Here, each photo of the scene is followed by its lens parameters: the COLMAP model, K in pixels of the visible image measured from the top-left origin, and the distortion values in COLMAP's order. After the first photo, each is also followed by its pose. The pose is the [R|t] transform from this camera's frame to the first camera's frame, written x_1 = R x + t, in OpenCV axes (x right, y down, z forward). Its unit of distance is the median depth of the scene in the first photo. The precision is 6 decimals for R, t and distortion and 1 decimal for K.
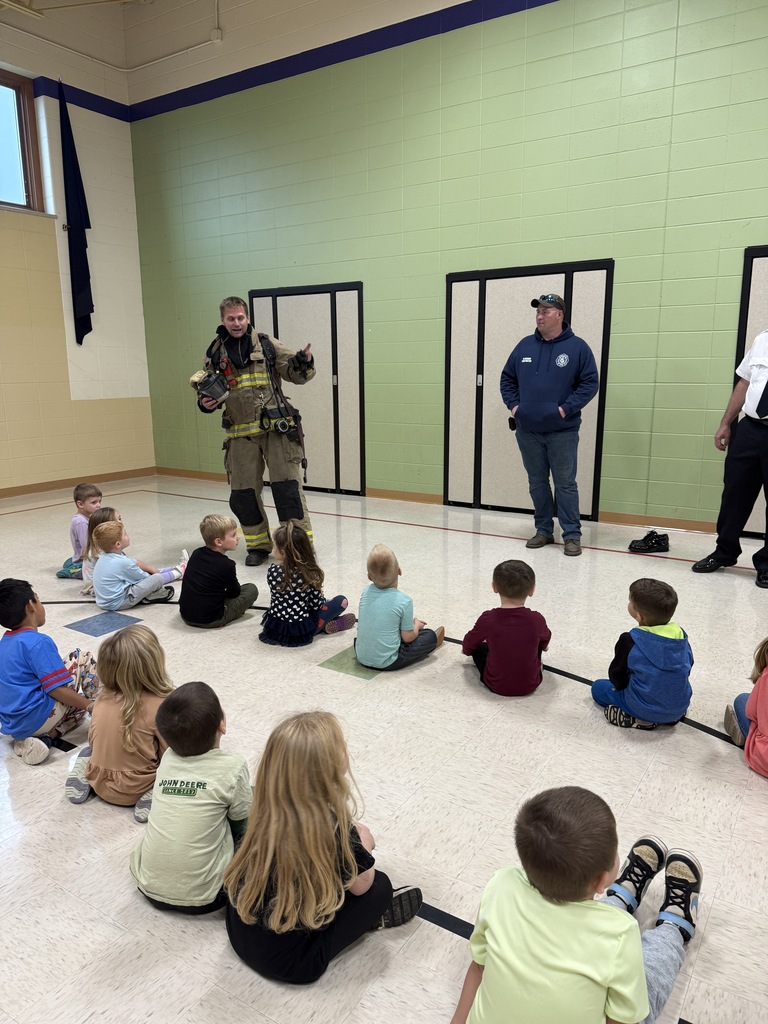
lens RADIAL K [[724.2, 0, 384.0], [0, 724.2, 512.0], [0, 0, 1]] dist [0.124612, -0.202591]
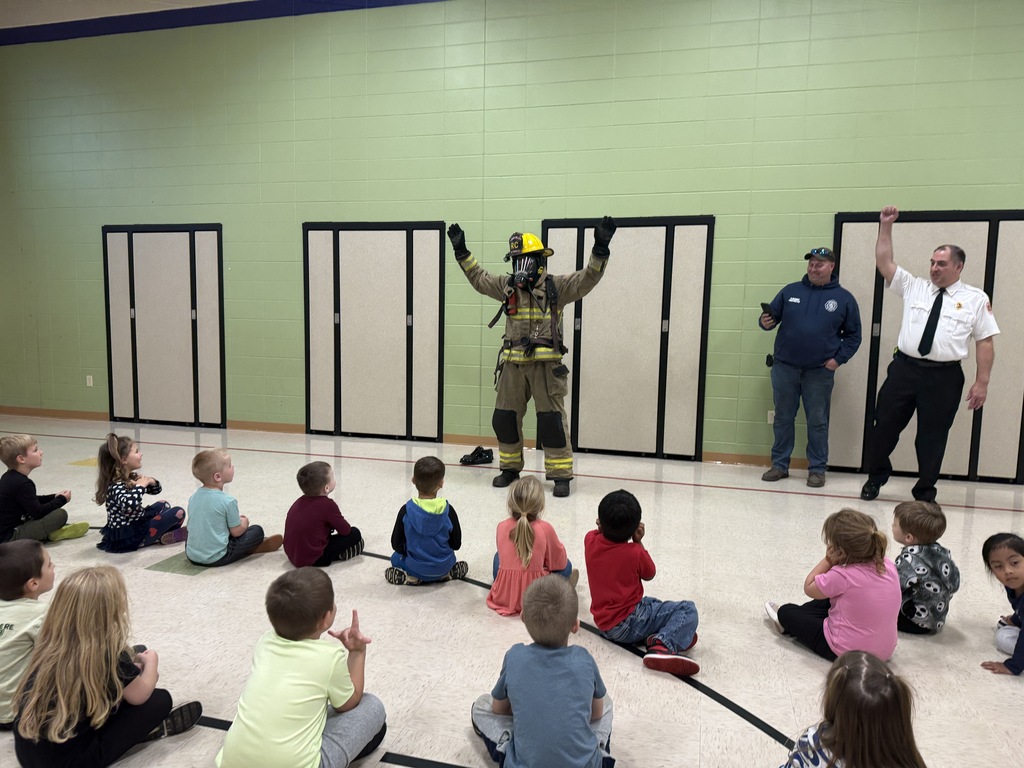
lens RADIAL K [[716.5, 0, 523.3], [0, 716.5, 380.4], [0, 0, 1]] dist [0.008571, -0.015797]
pose [[0.944382, -0.003905, 0.328827, 0.043348], [0.037122, 0.994804, -0.094798, 0.026137], [-0.326749, 0.101732, 0.939620, -0.098934]]
